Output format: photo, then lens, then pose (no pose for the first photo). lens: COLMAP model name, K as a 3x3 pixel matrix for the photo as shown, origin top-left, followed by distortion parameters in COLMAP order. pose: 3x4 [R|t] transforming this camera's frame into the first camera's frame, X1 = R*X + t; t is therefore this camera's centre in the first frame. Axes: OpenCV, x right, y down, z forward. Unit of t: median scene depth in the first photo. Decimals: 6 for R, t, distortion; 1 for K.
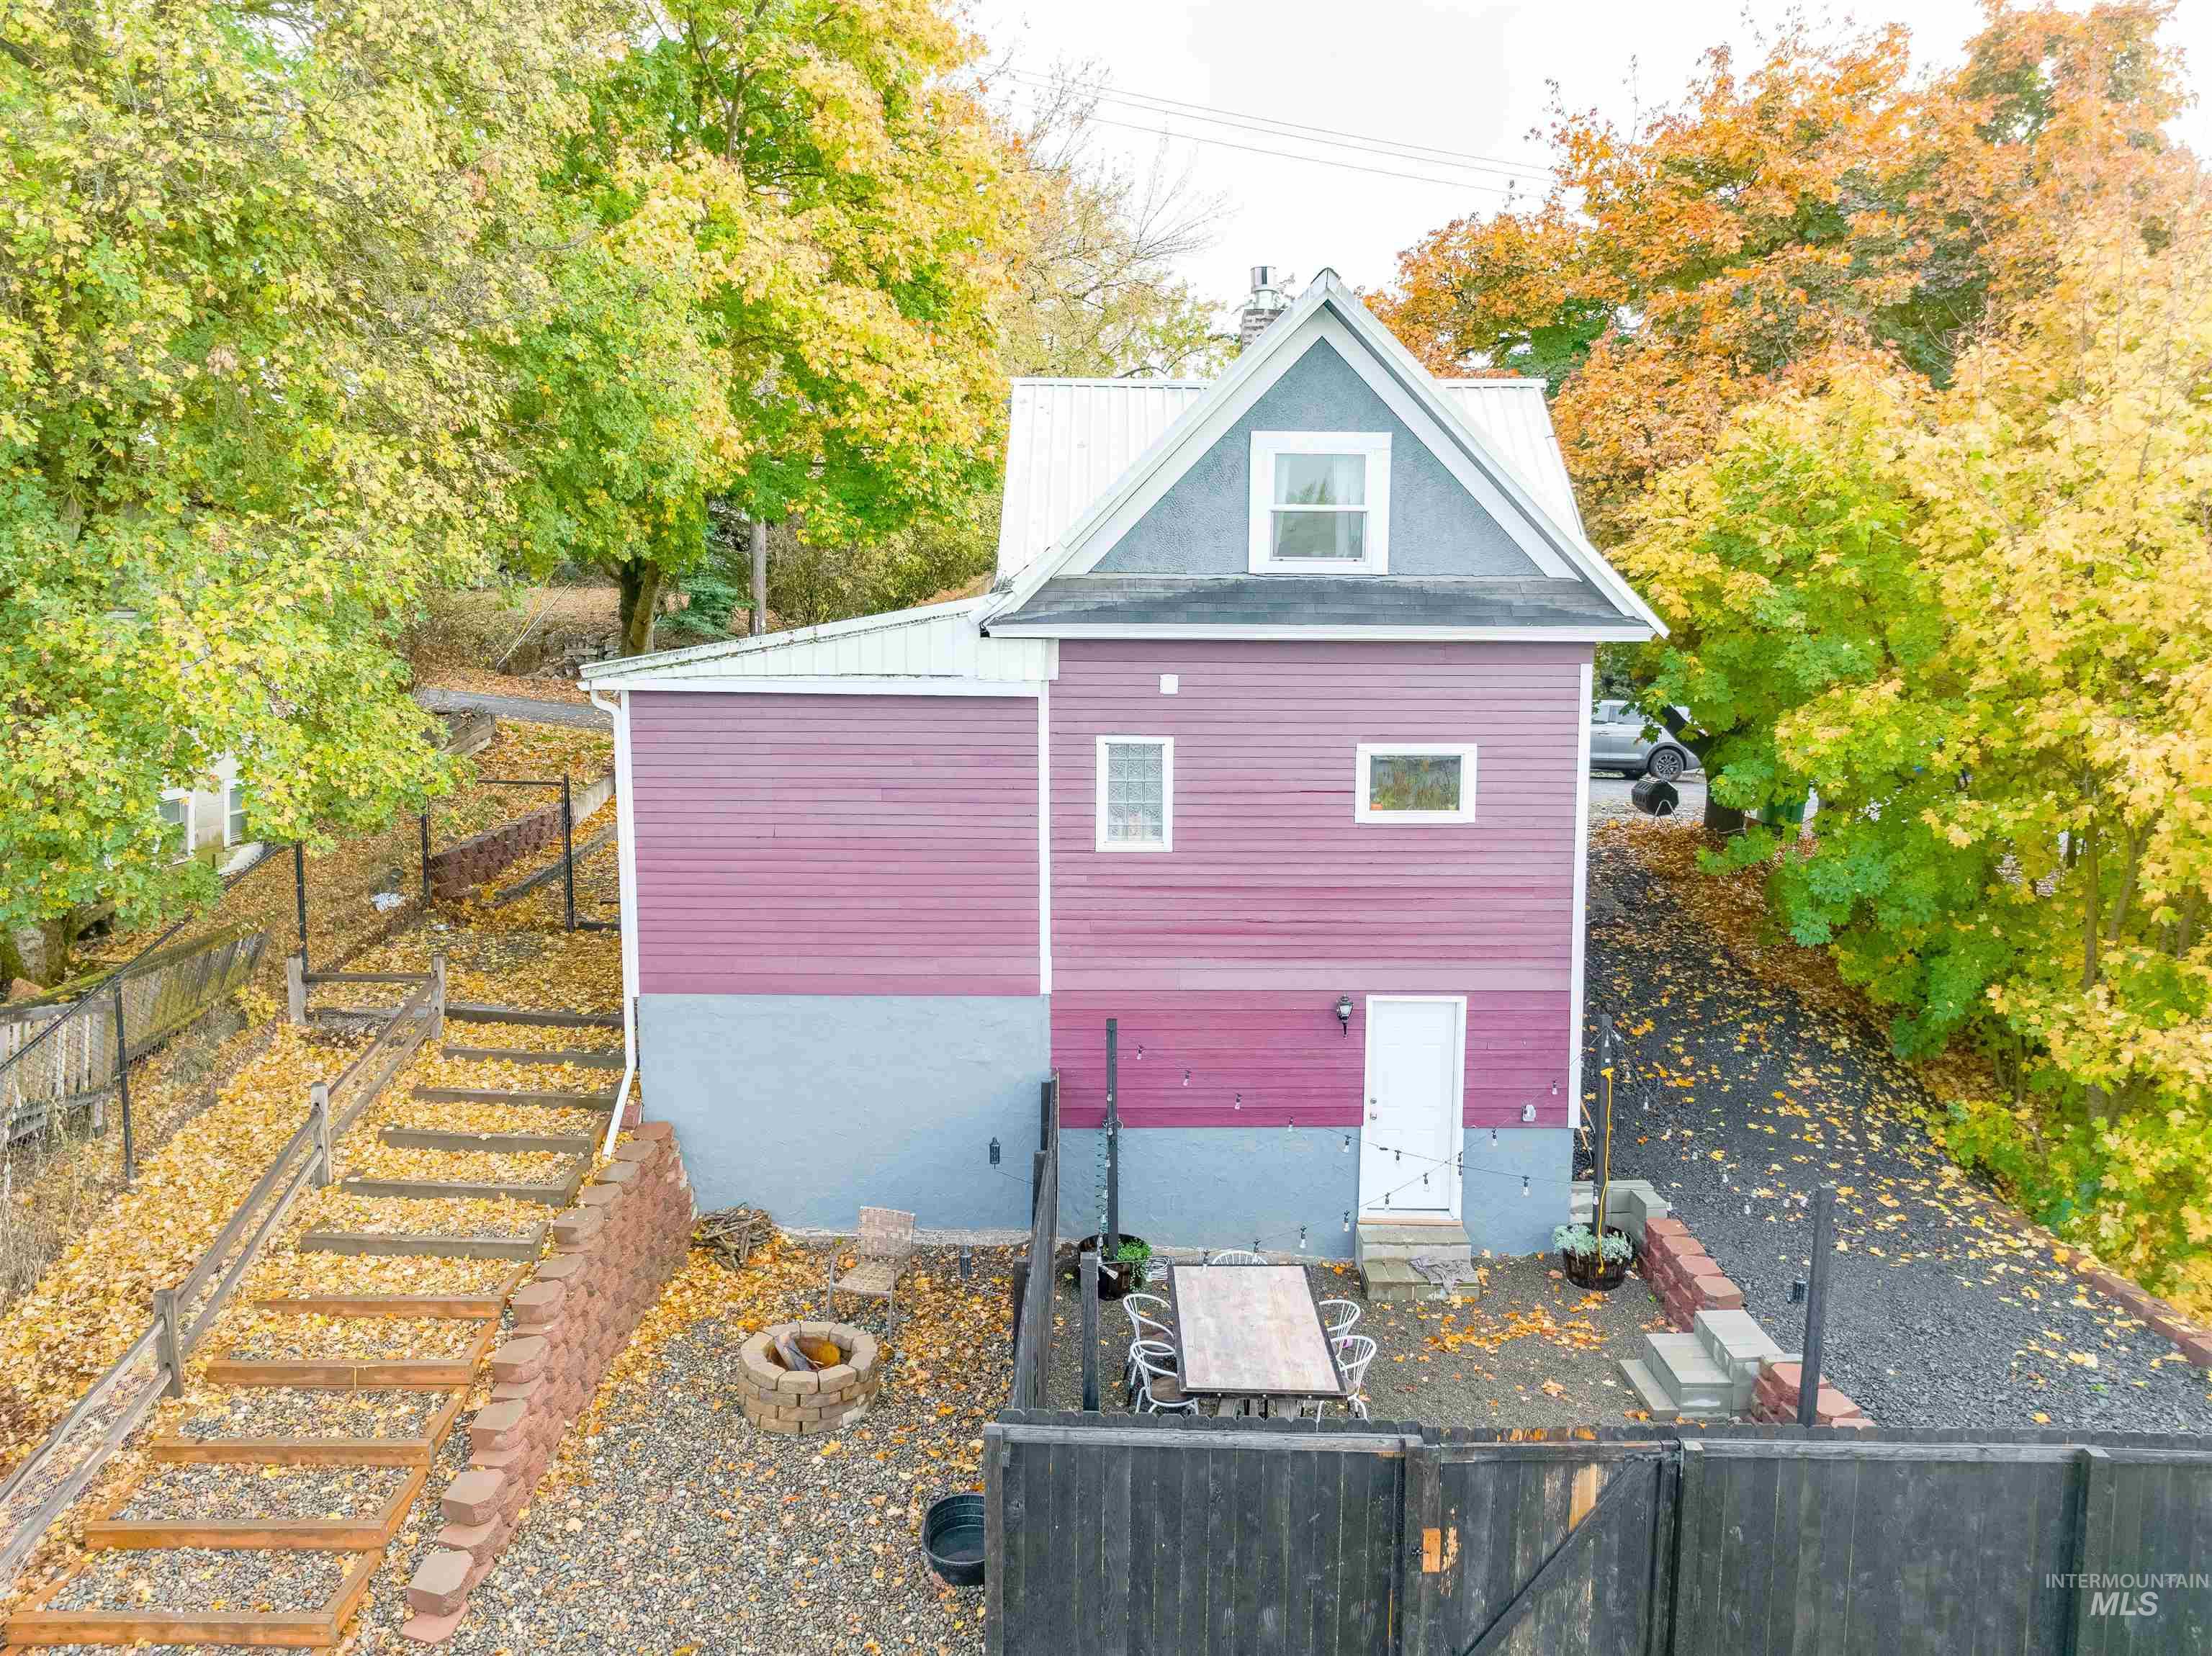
lens RADIAL K [[1557.9, 0, 1119.2], [0, 1557.9, 824.4], [0, 0, 1]] dist [-0.019913, -0.025819]
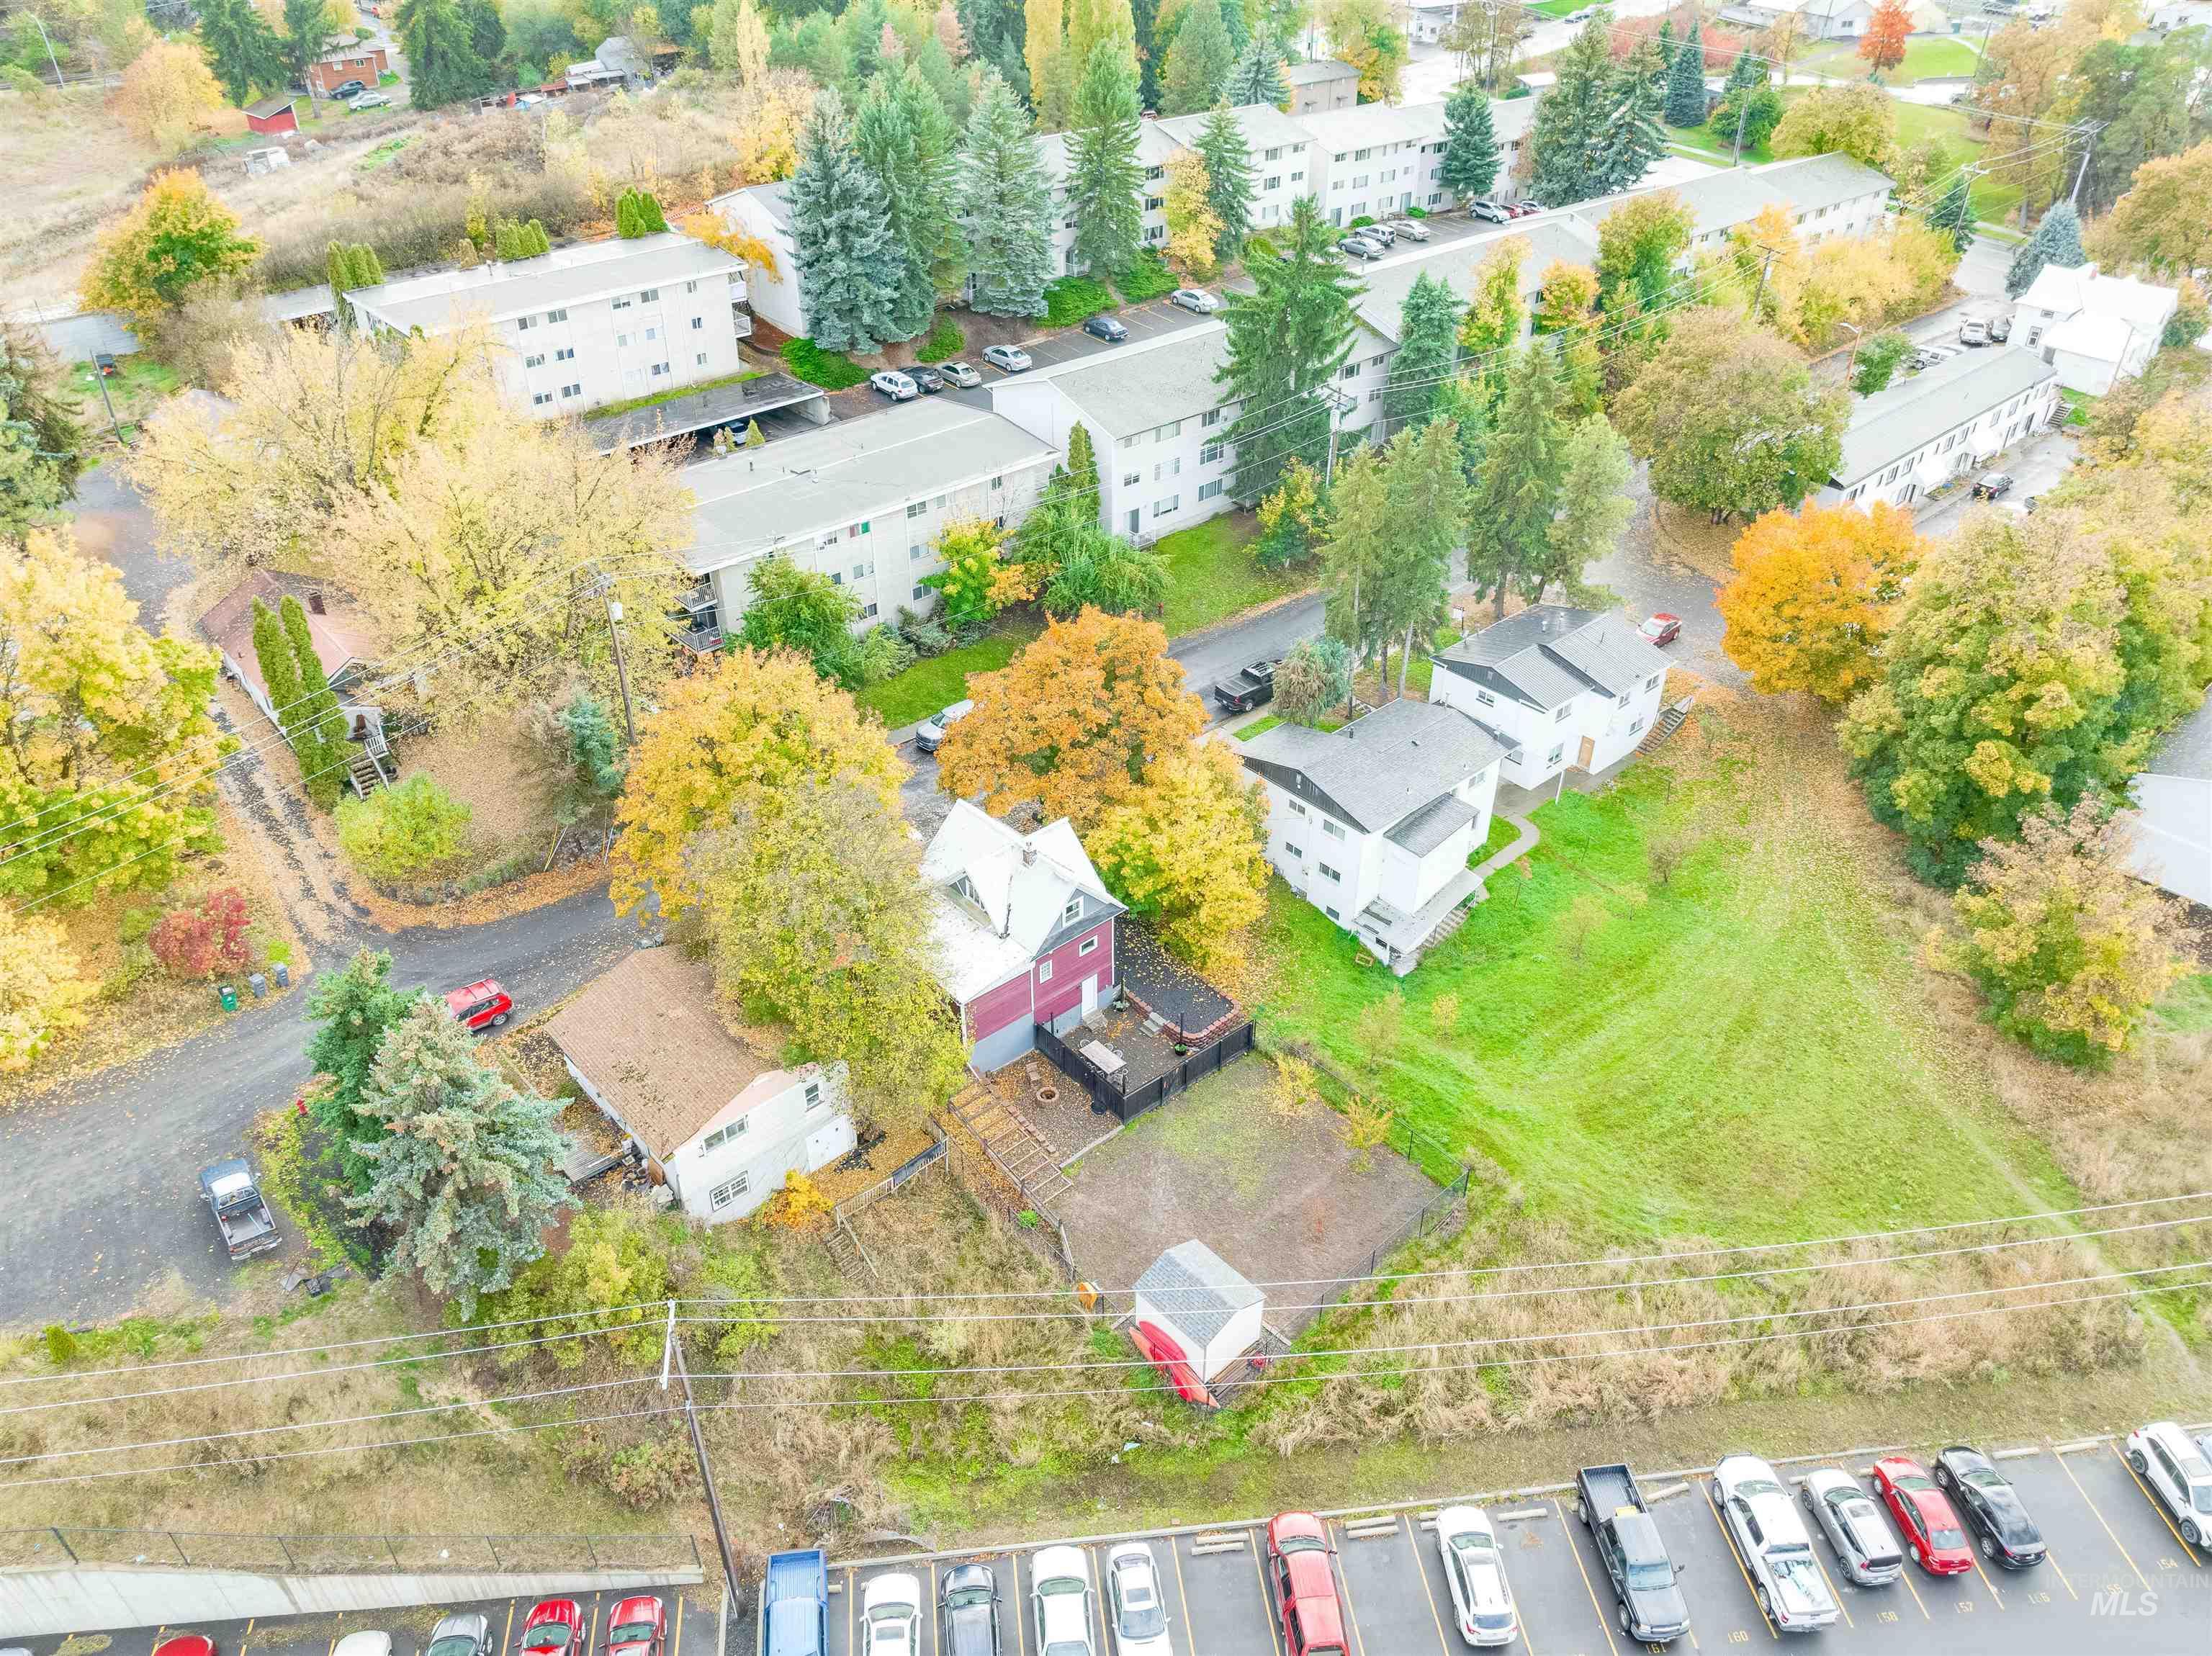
lens RADIAL K [[1557.9, 0, 1119.2], [0, 1557.9, 824.4], [0, 0, 1]] dist [-0.019913, -0.025819]
pose [[0.748293, -0.376675, 0.546052, -2.365792], [0.073199, 0.865010, 0.496387, -2.891922], [-0.659317, -0.331472, 0.674853, -2.370540]]
